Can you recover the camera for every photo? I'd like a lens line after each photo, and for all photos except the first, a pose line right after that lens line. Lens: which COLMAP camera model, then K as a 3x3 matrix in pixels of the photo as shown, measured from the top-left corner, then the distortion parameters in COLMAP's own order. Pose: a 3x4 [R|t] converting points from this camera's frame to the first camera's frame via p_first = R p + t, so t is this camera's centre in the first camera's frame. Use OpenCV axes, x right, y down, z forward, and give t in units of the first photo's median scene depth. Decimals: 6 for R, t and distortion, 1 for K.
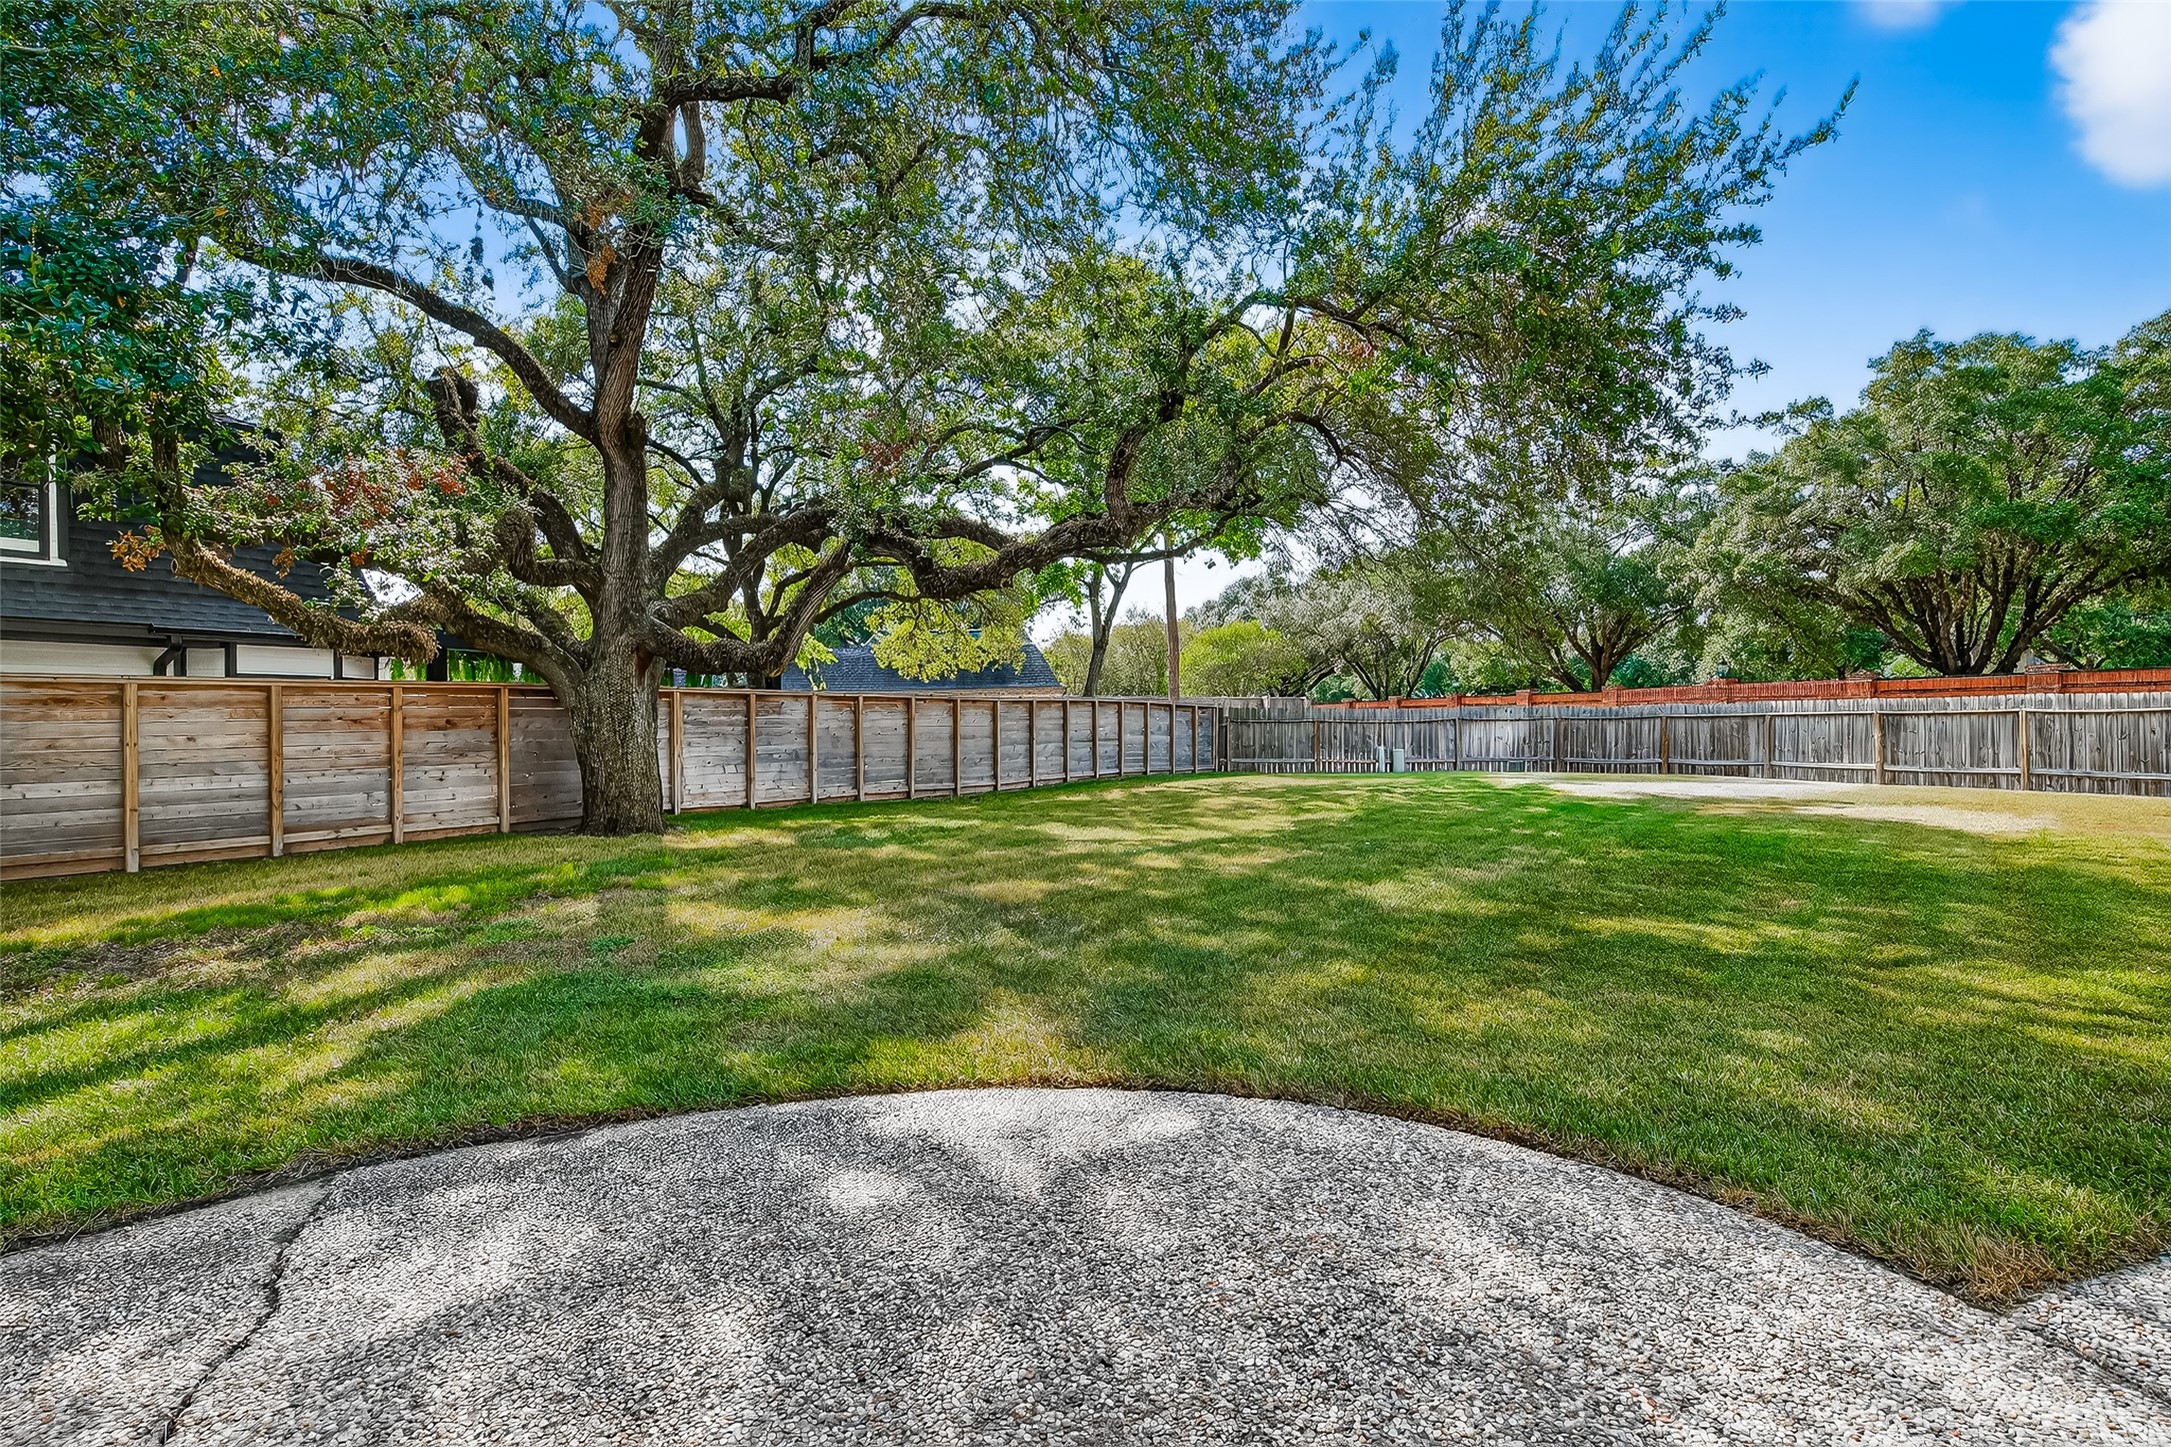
lens RADIAL K [[876.1, 0, 1106.9], [0, 876.1, 739.4], [0, 0, 1]] dist [0.004737, -0.000334]
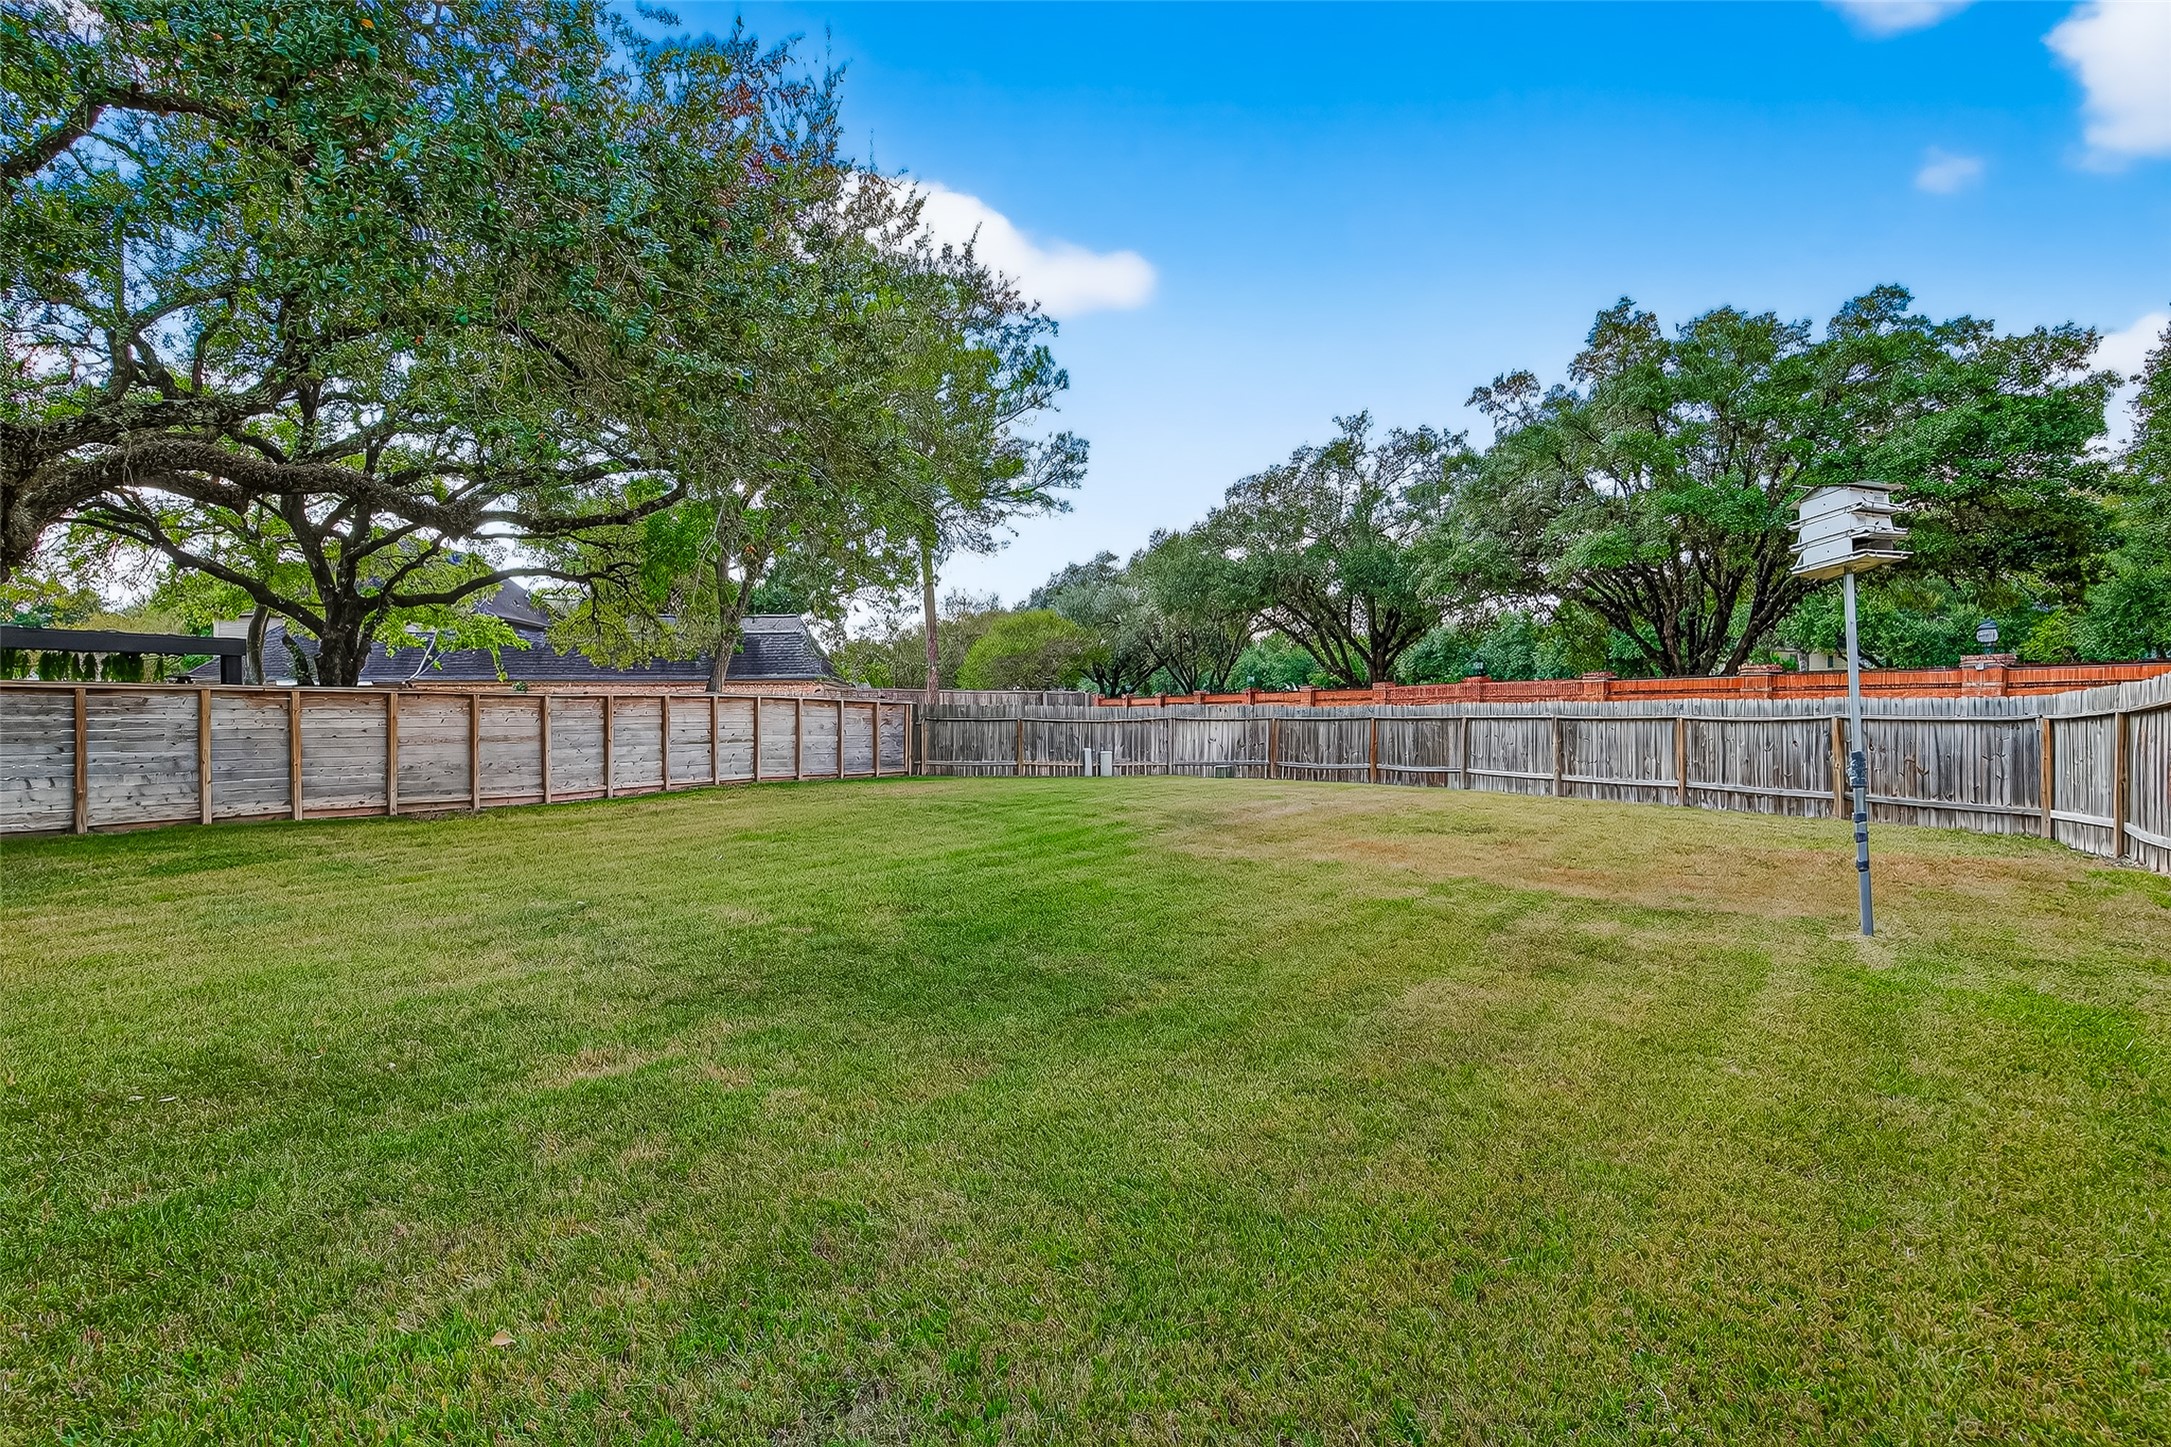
lens RADIAL K [[876.1, 0, 1079.9], [0, 876.1, 733.4], [0, 0, 1]] dist [0.004737, -0.000334]
pose [[0.998746, 0.005346, 0.049777, 0.334103], [-0.005531, 0.999978, 0.003576, -0.013744], [-0.049757, -0.003846, 0.998754, 0.118751]]
